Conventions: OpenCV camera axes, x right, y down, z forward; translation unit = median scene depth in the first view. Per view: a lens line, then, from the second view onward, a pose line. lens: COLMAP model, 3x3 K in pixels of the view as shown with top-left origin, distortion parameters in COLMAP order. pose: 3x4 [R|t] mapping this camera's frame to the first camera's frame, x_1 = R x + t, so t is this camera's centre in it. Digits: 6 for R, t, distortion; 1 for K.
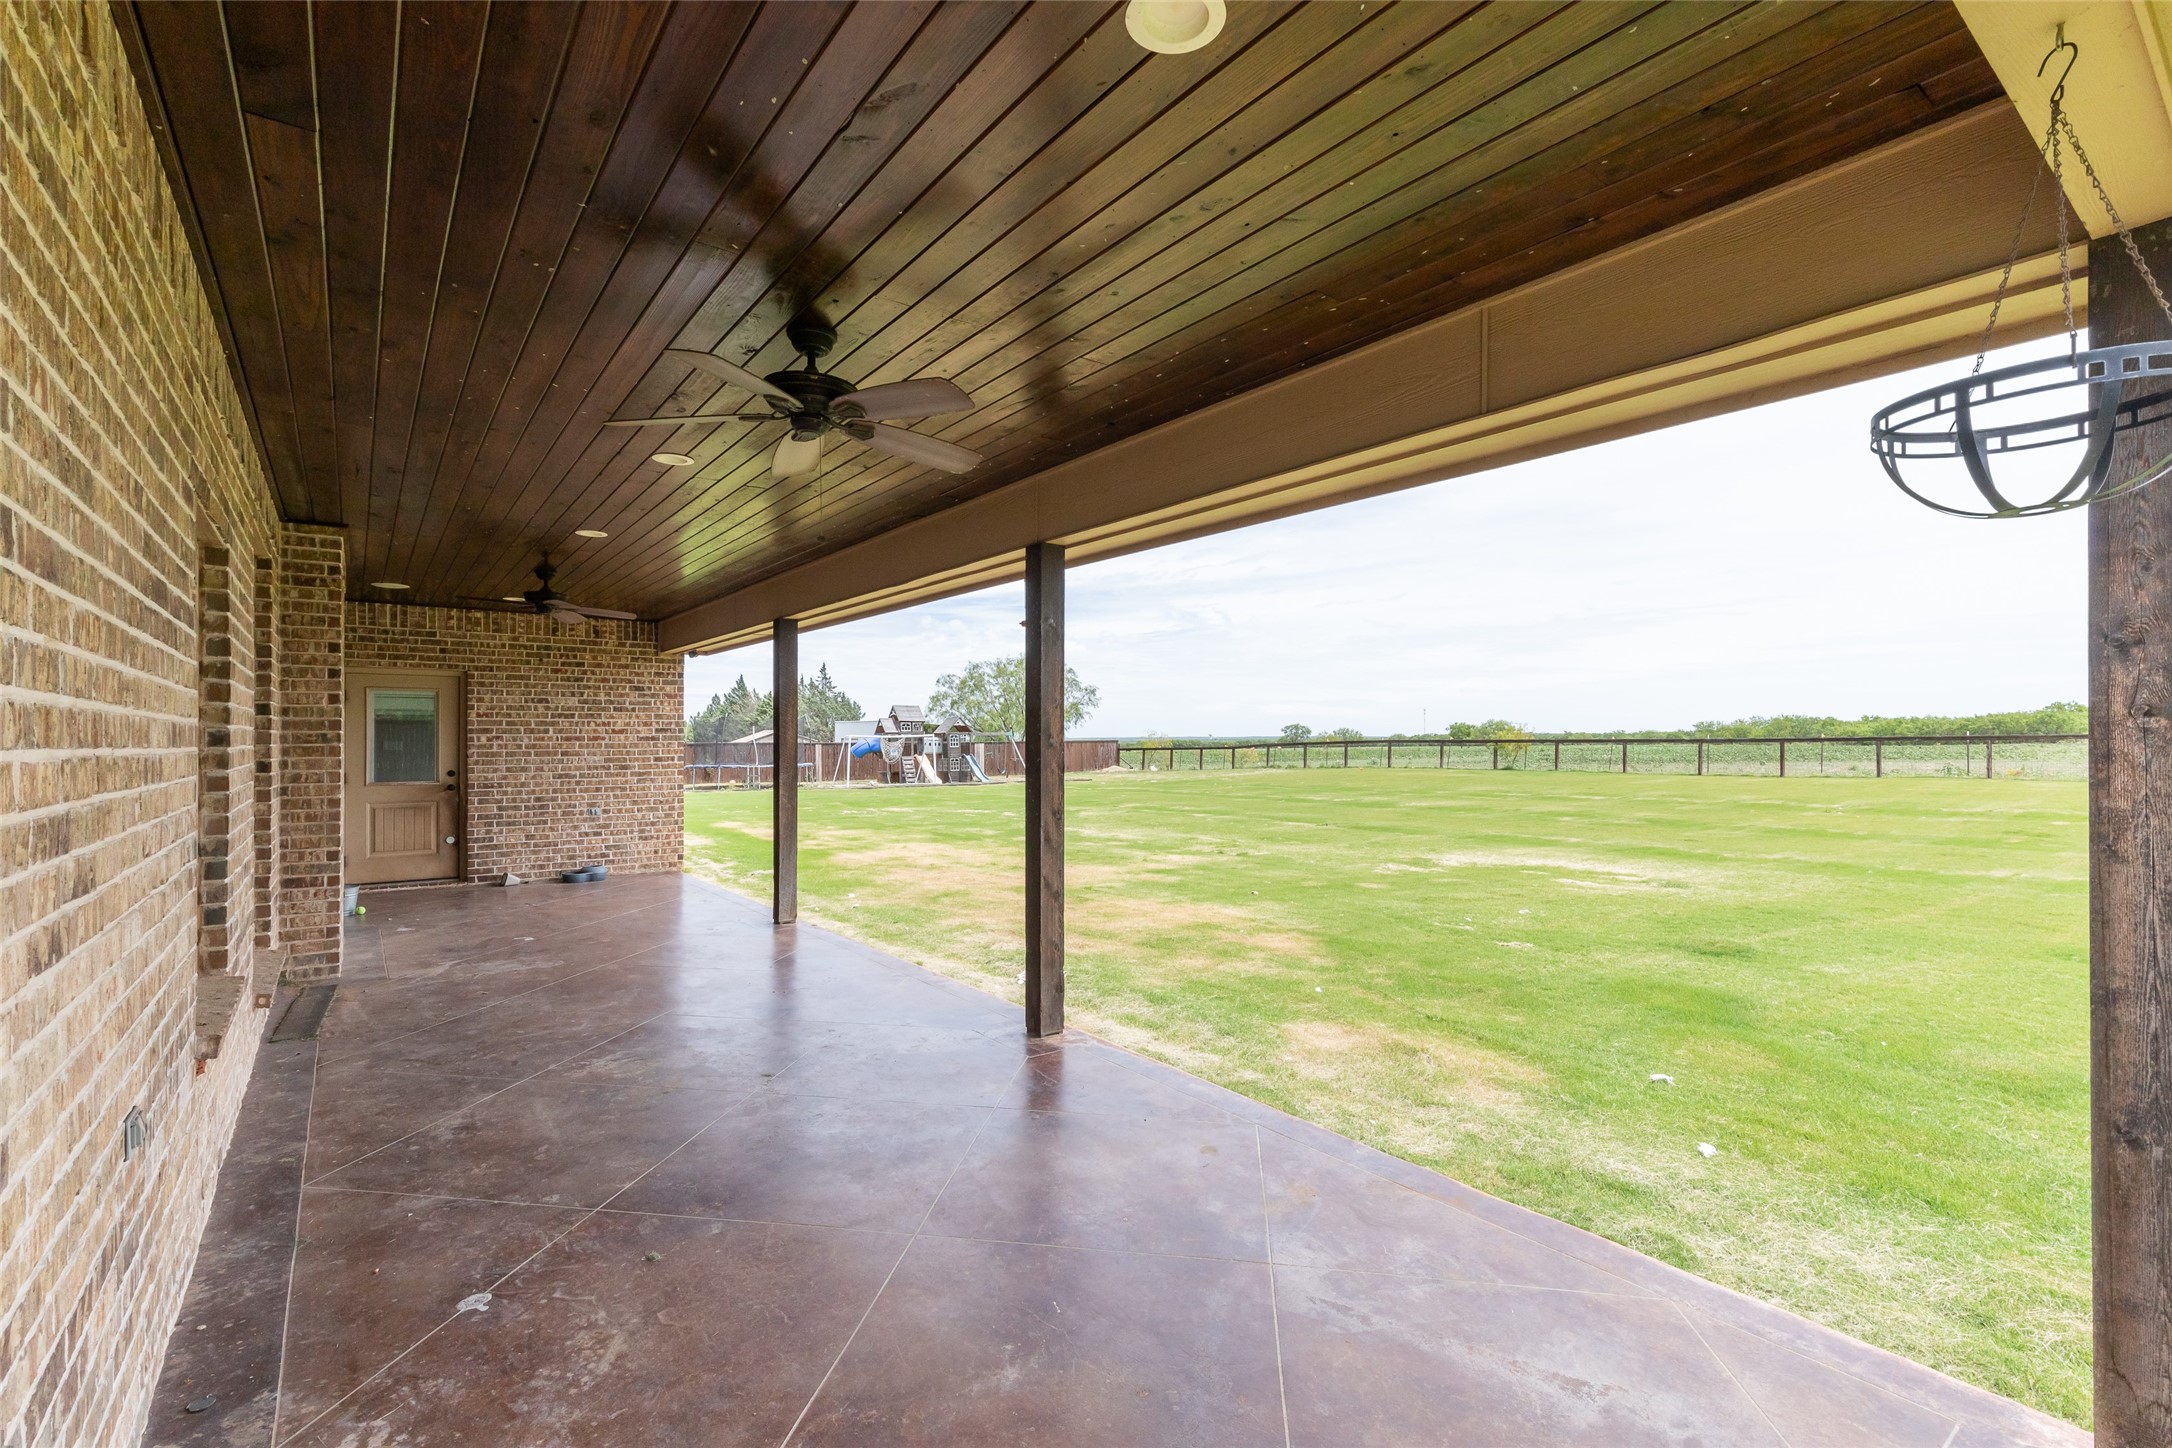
lens RADIAL K [[983.1, 0, 1071.8], [0, 983.1, 728.7], [0, 0, 1]] dist [0.008872, -0.001426]
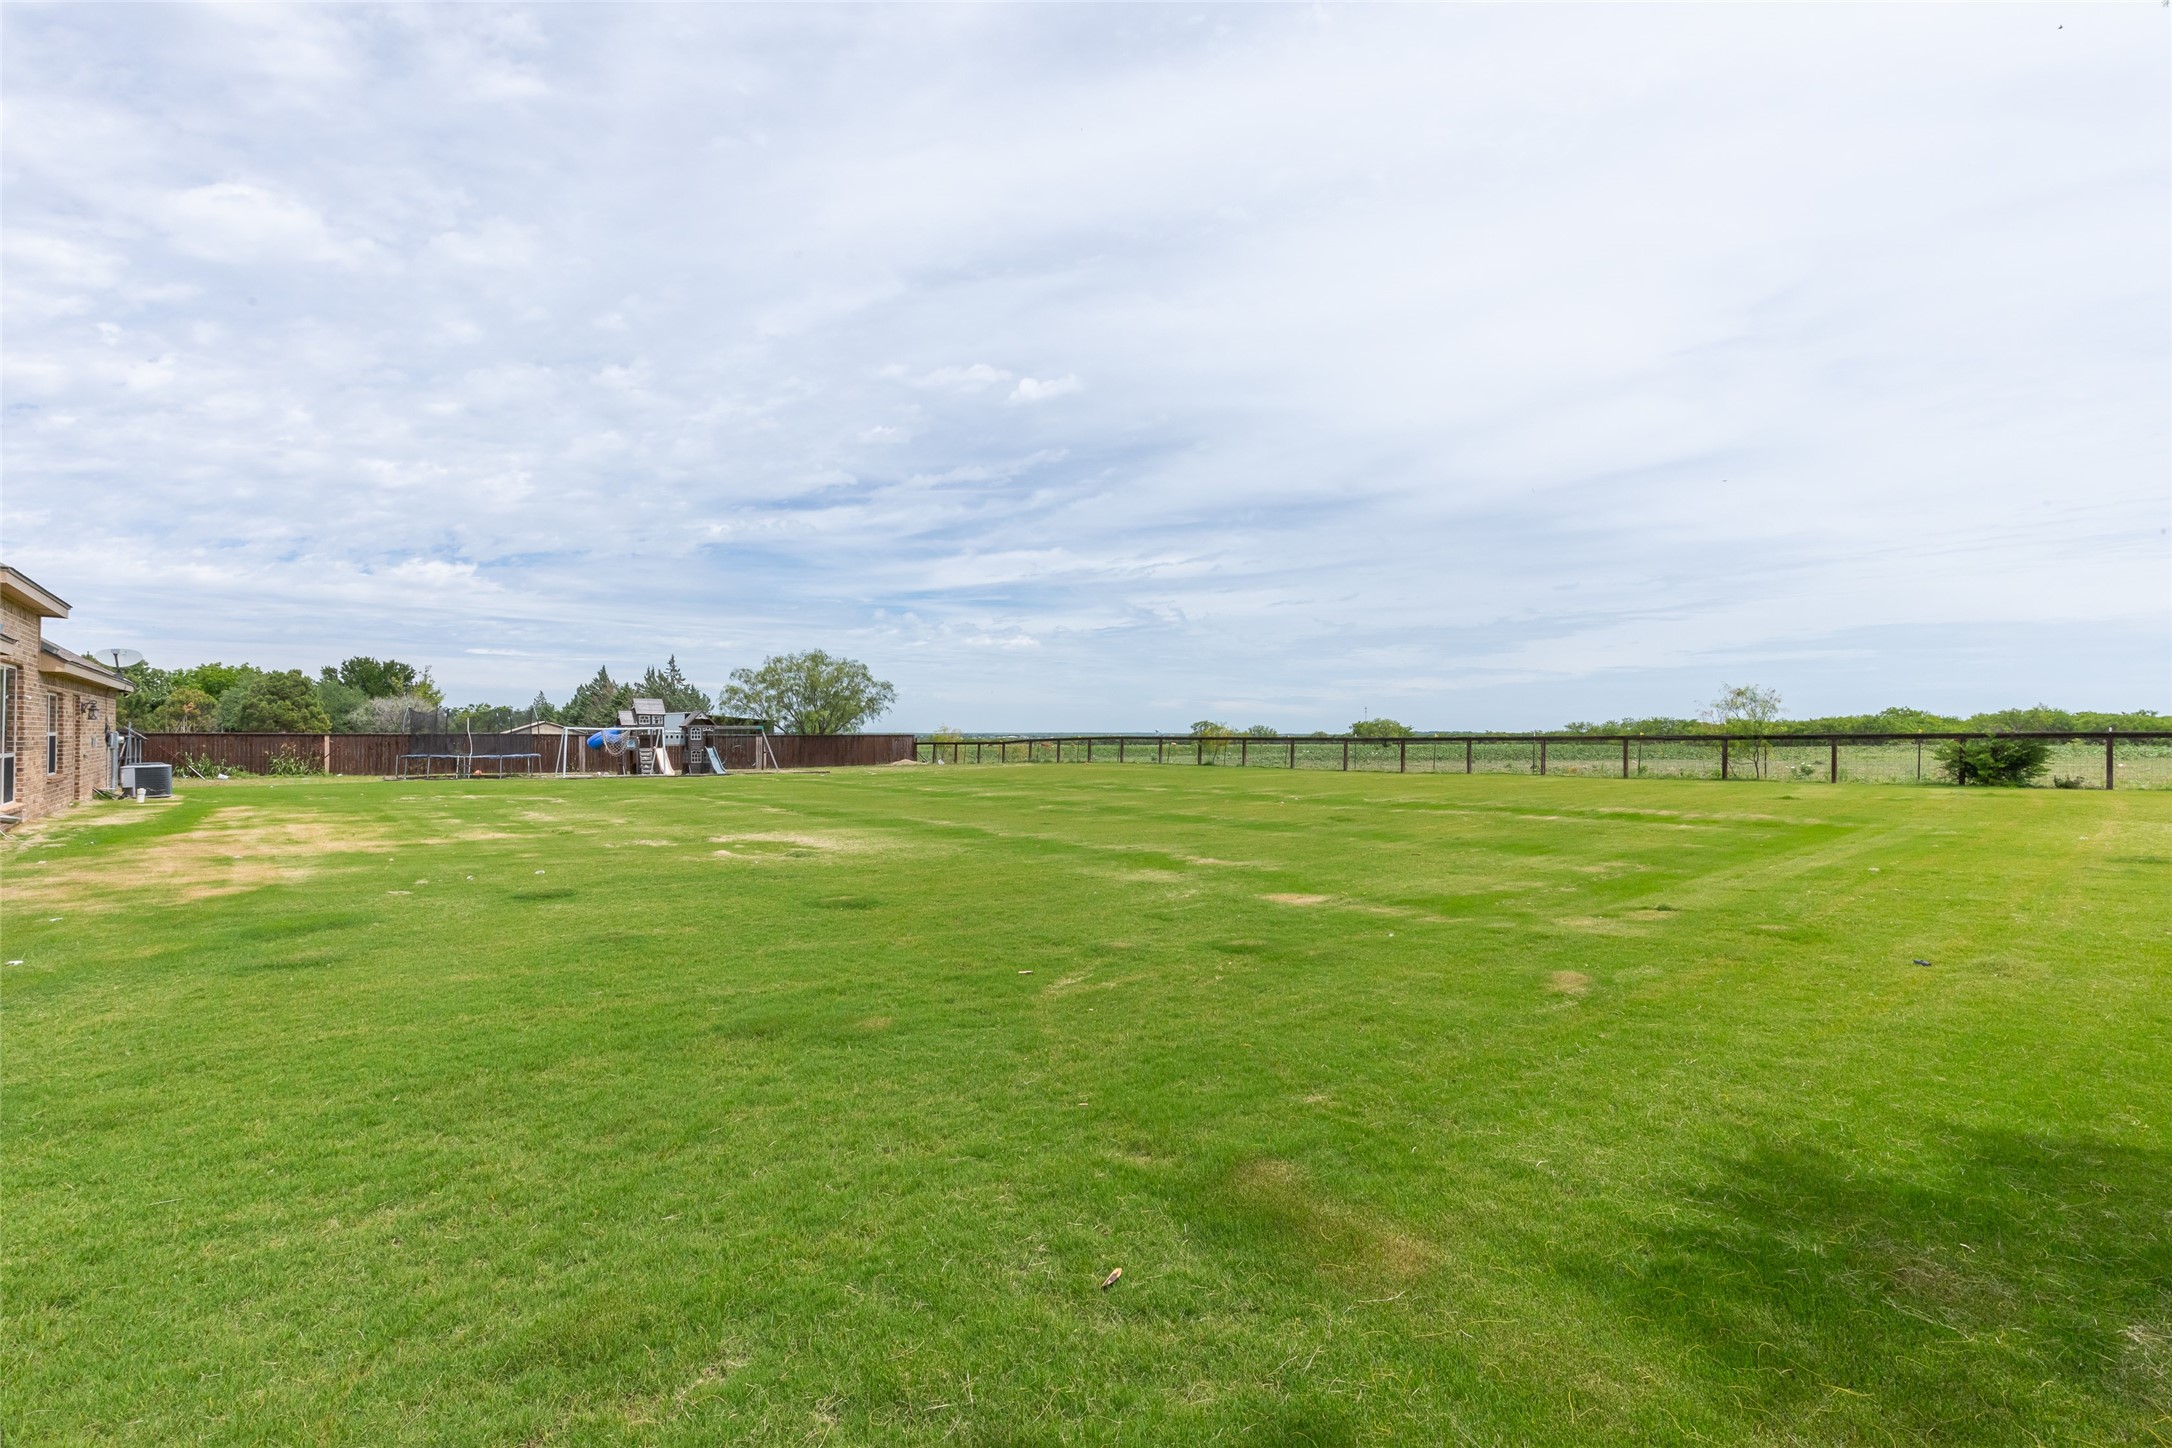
lens RADIAL K [[983.1, 0, 1087.4], [0, 983.1, 723.4], [0, 0, 1]] dist [0.008872, -0.001426]
pose [[0.998214, 0.010225, 0.058863, 0.164628], [-0.010212, 0.999948, -0.000522, -0.001266], [-0.058866, -0.000080, 0.998266, -0.038606]]
